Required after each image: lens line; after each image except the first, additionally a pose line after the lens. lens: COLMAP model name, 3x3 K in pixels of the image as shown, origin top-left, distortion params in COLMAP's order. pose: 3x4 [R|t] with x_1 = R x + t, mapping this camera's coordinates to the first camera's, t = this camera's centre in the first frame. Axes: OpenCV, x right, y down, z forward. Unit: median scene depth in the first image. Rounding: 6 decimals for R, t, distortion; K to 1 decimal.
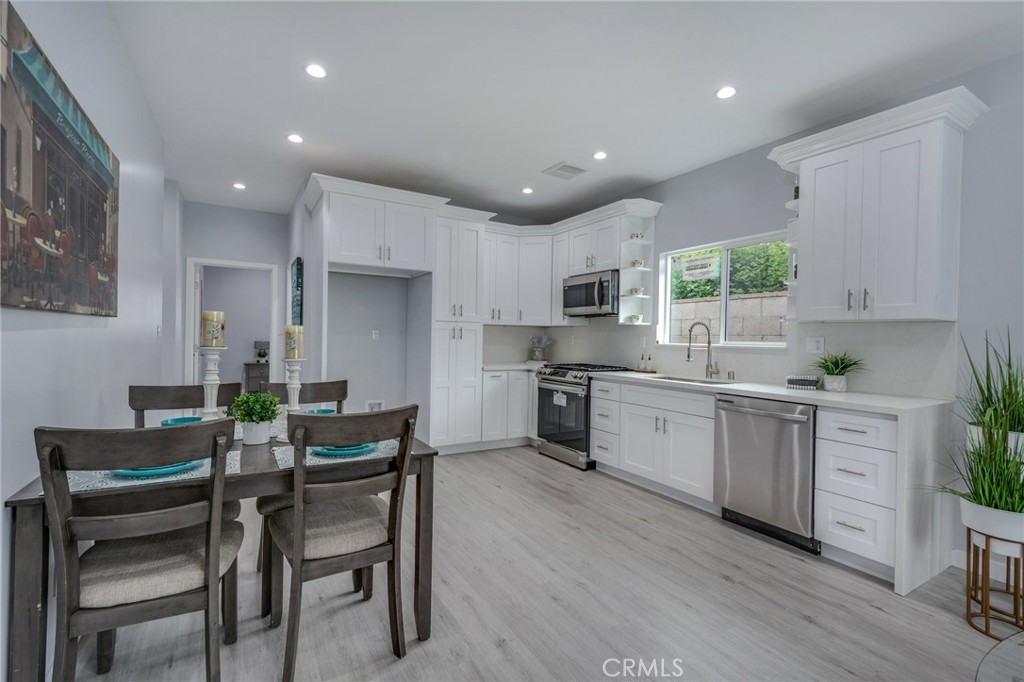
lens RADIAL K [[453.9, 0, 512.0], [0, 453.9, 341.0], [0, 0, 1]] dist [0.002737, -0.000236]
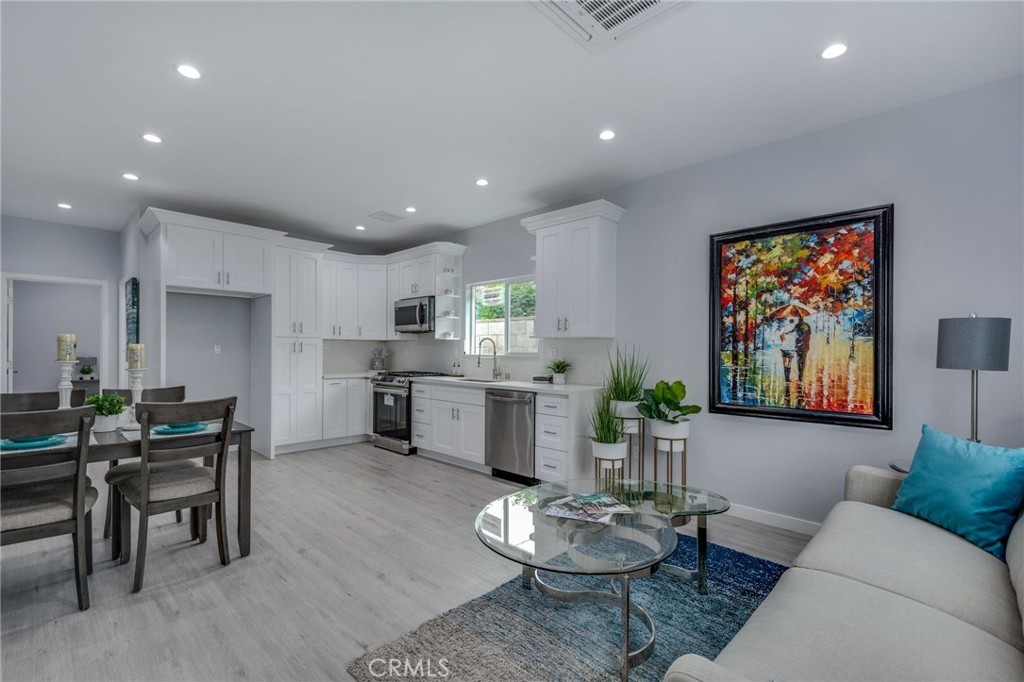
lens RADIAL K [[447.8, 0, 511.5], [0, 447.8, 354.1], [0, 0, 1]] dist [0.015807, -0.008136]
pose [[0.964797, -0.012920, 0.262679, 0.139319], [0.012003, 0.999915, 0.005095, 0.001447], [-0.262722, -0.001763, 0.964870, -0.336179]]
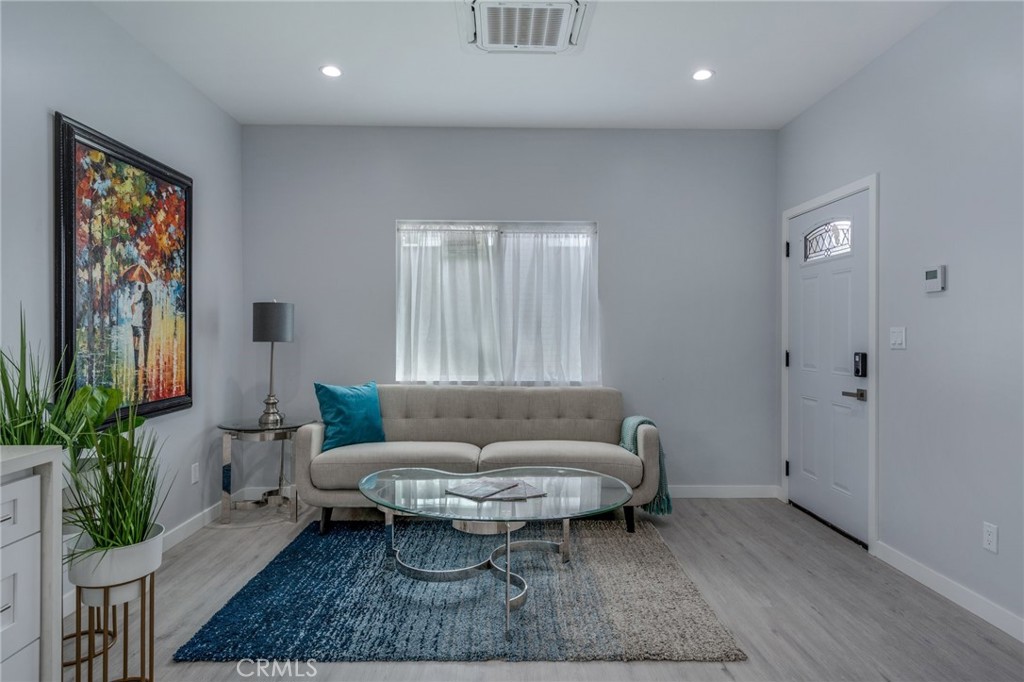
lens RADIAL K [[582.9, 0, 517.5], [0, 582.9, 335.1], [0, 0, 1]] dist [-0.000619, -0.001567]
pose [[-0.874644, -0.023582, 0.484191, 0.007029], [-0.014385, 0.999639, 0.022701, -0.010001], [-0.484552, 0.012890, -0.874668, 0.861401]]
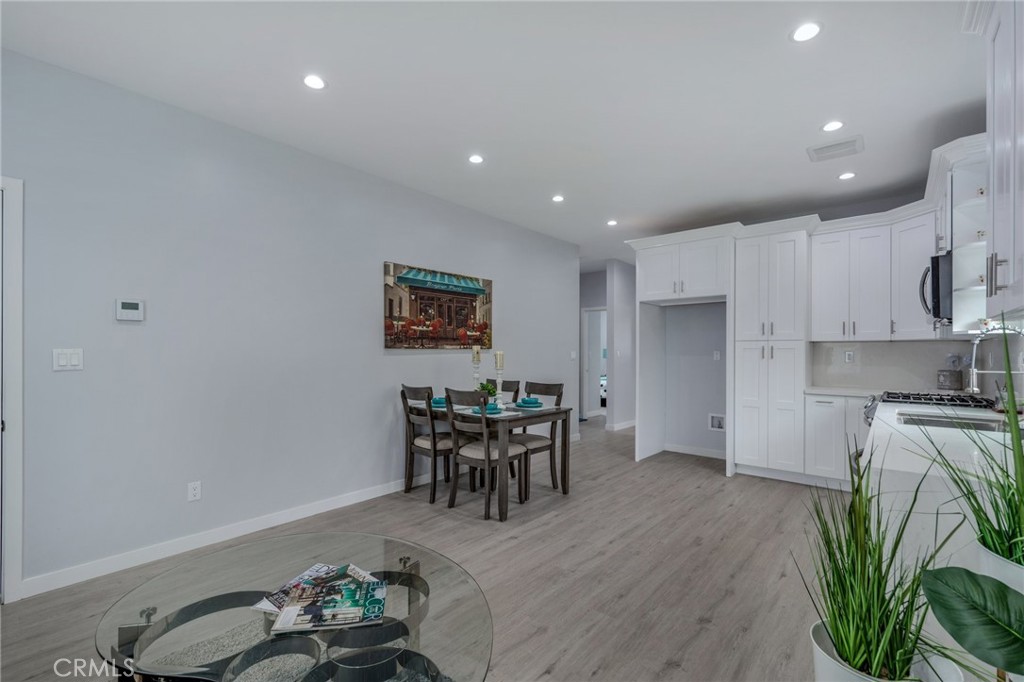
lens RADIAL K [[447.8, 0, 511.5], [0, 447.8, 354.1], [0, 0, 1]] dist [0.015807, -0.008136]
pose [[0.324137, -0.014889, -0.945893, 0.807328], [-0.005376, 0.999831, -0.017580, 0.007724], [0.945995, 0.010784, 0.324002, 0.234882]]
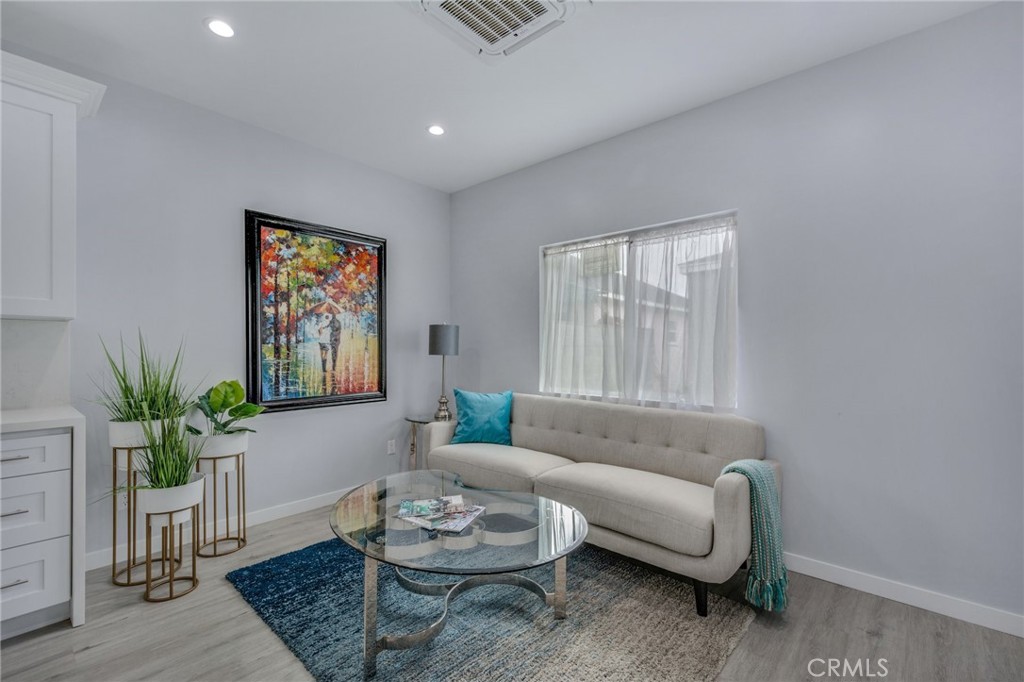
lens RADIAL K [[447.8, 0, 511.5], [0, 447.8, 354.1], [0, 0, 1]] dist [0.015807, -0.008136]
pose [[-0.301518, -0.029132, 0.953015, -0.155185], [-0.000212, 0.999535, 0.030487, -0.001850], [-0.953460, 0.008990, -0.301384, 0.291060]]
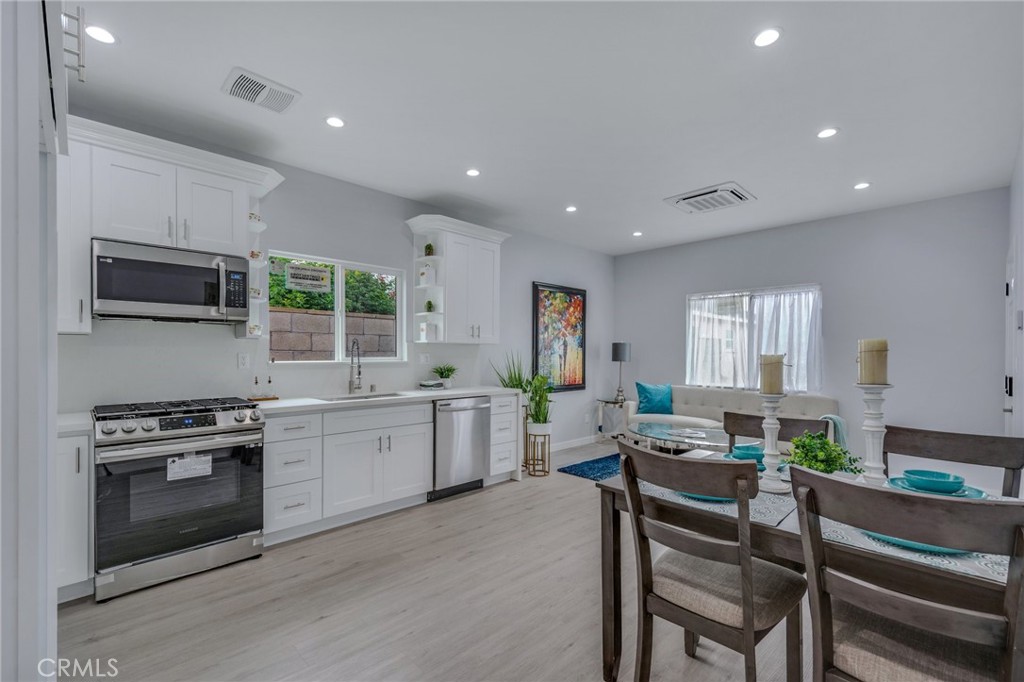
lens RADIAL K [[447.8, 0, 511.5], [0, 447.8, 354.1], [0, 0, 1]] dist [0.015807, -0.008136]
pose [[-0.232622, -0.019689, 0.972368, -0.682209], [-0.000682, 0.999798, 0.020081, -0.030372], [-0.972567, 0.004009, -0.232588, 0.956336]]
